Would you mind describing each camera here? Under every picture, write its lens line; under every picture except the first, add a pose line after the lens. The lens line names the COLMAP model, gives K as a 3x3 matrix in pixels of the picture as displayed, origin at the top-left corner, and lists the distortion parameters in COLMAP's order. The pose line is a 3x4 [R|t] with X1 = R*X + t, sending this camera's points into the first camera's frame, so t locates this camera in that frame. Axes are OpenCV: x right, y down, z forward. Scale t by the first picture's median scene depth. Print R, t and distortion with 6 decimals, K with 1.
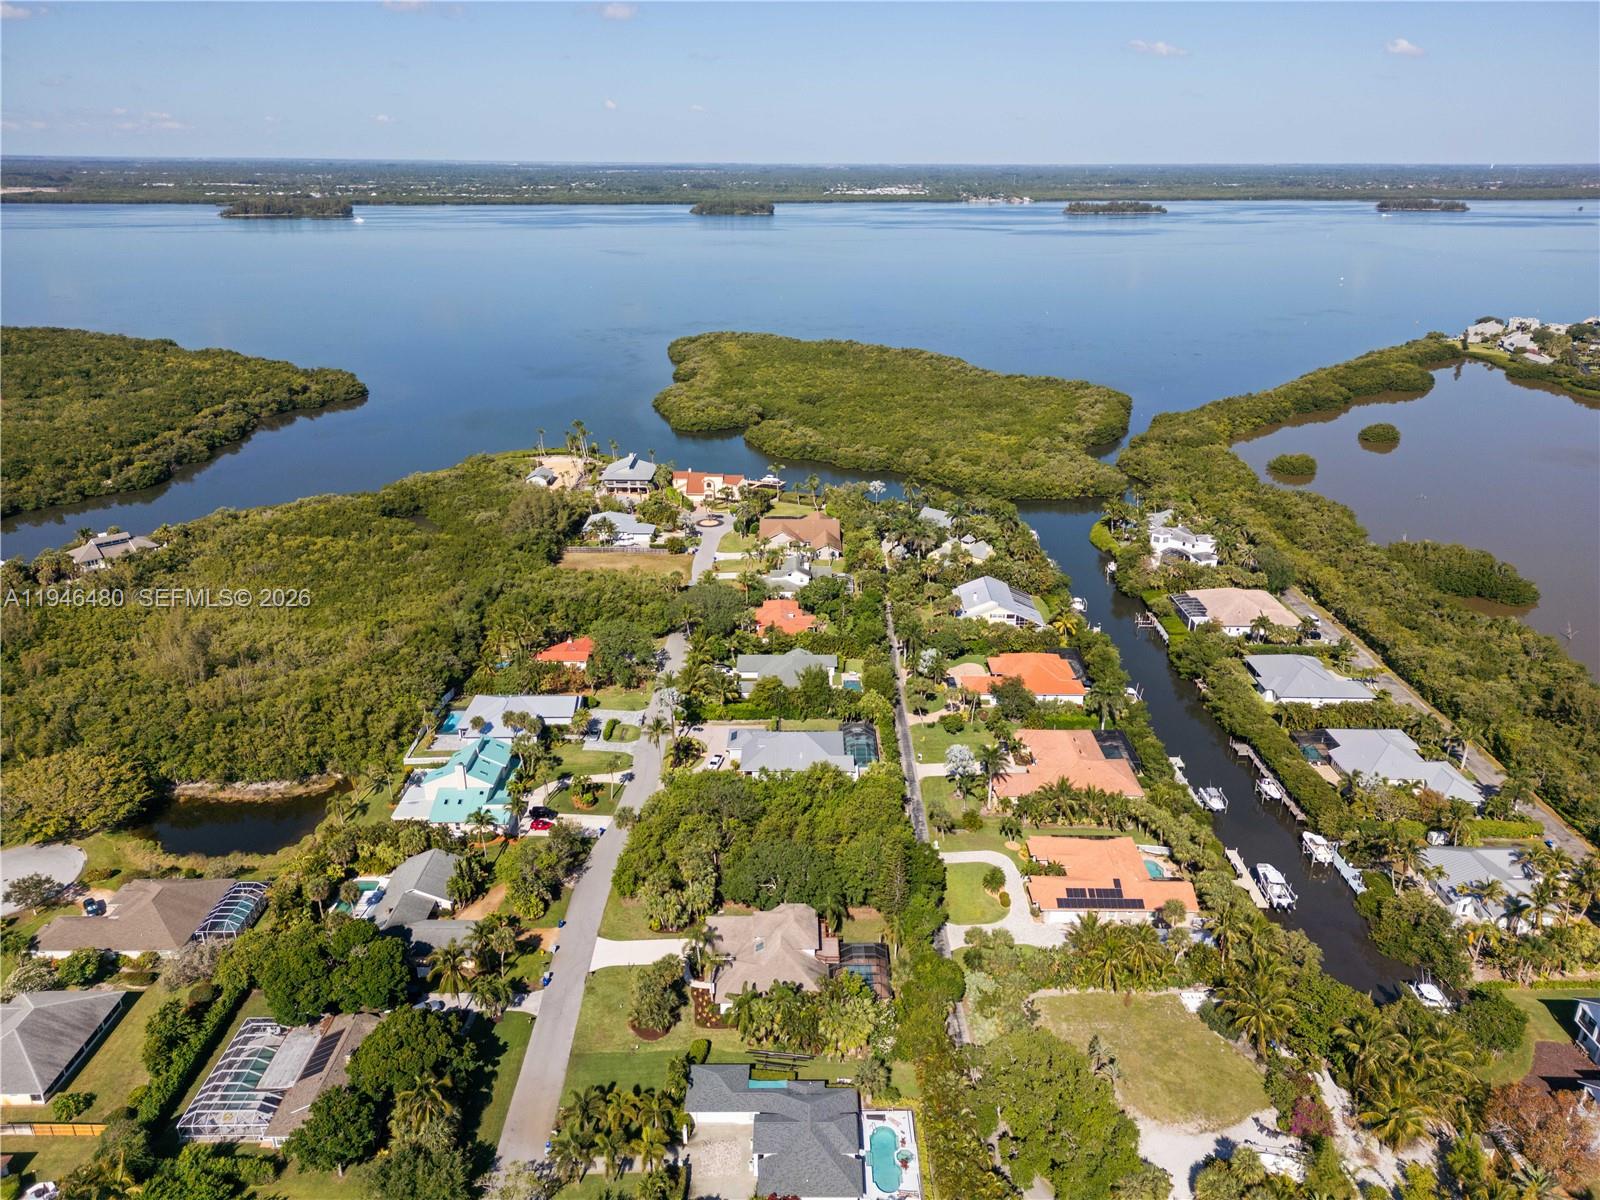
lens RADIAL K [[1208.9, 0, 800.0], [0, 1208.9, 600.0], [0, 0, 1]] dist [0.036980, -0.002424]
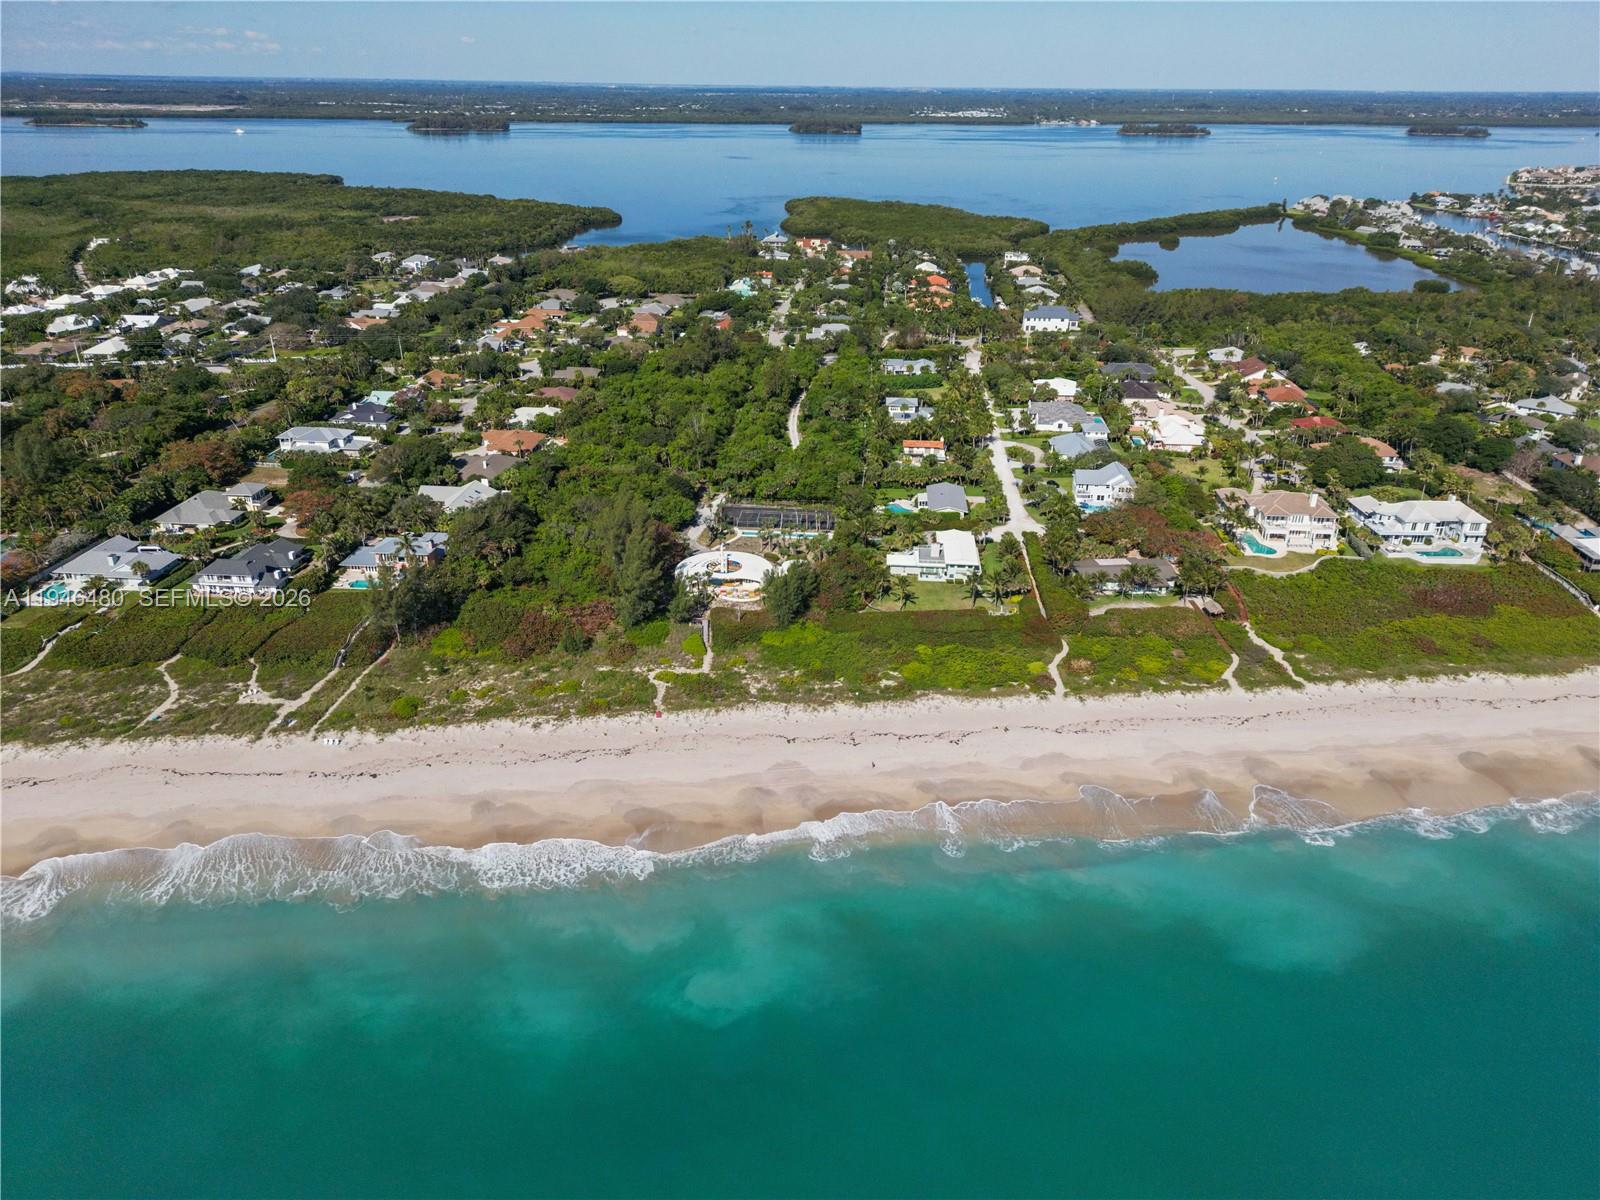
lens RADIAL K [[1124.0, 0, 800.0], [0, 1124.0, 600.0], [0, 0, 1]] dist [0.076045, -0.080005]
pose [[0.997300, 0.035737, -0.064152, 0.005305], [-0.030595, 0.996372, 0.079413, 0.038104], [0.066757, -0.077236, 0.994775, -0.106265]]
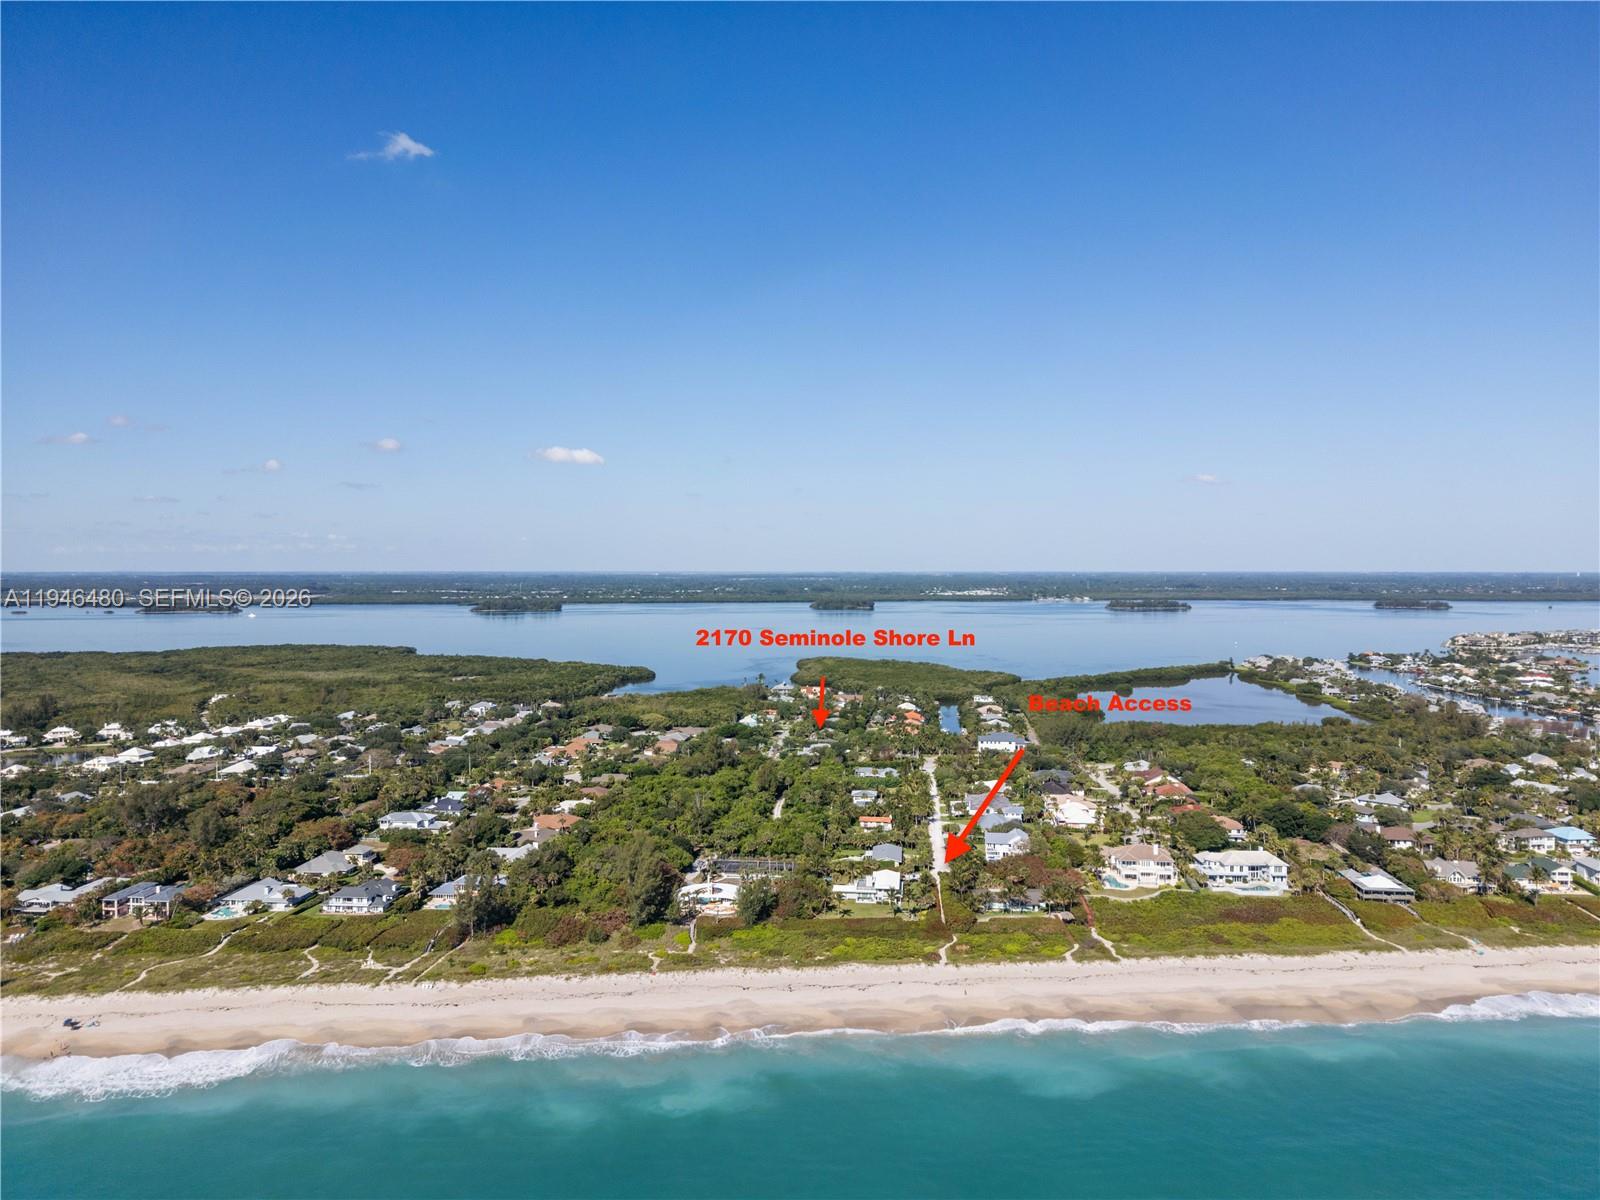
lens RADIAL K [[1124.0, 0, 800.0], [0, 1124.0, 600.0], [0, 0, 1]] dist [0.076045, -0.080005]
pose [[0.995523, -0.001943, -0.094496, 0.011769], [-0.027890, 0.949231, -0.313342, 0.046946], [0.090308, 0.314575, 0.944927, -0.130540]]
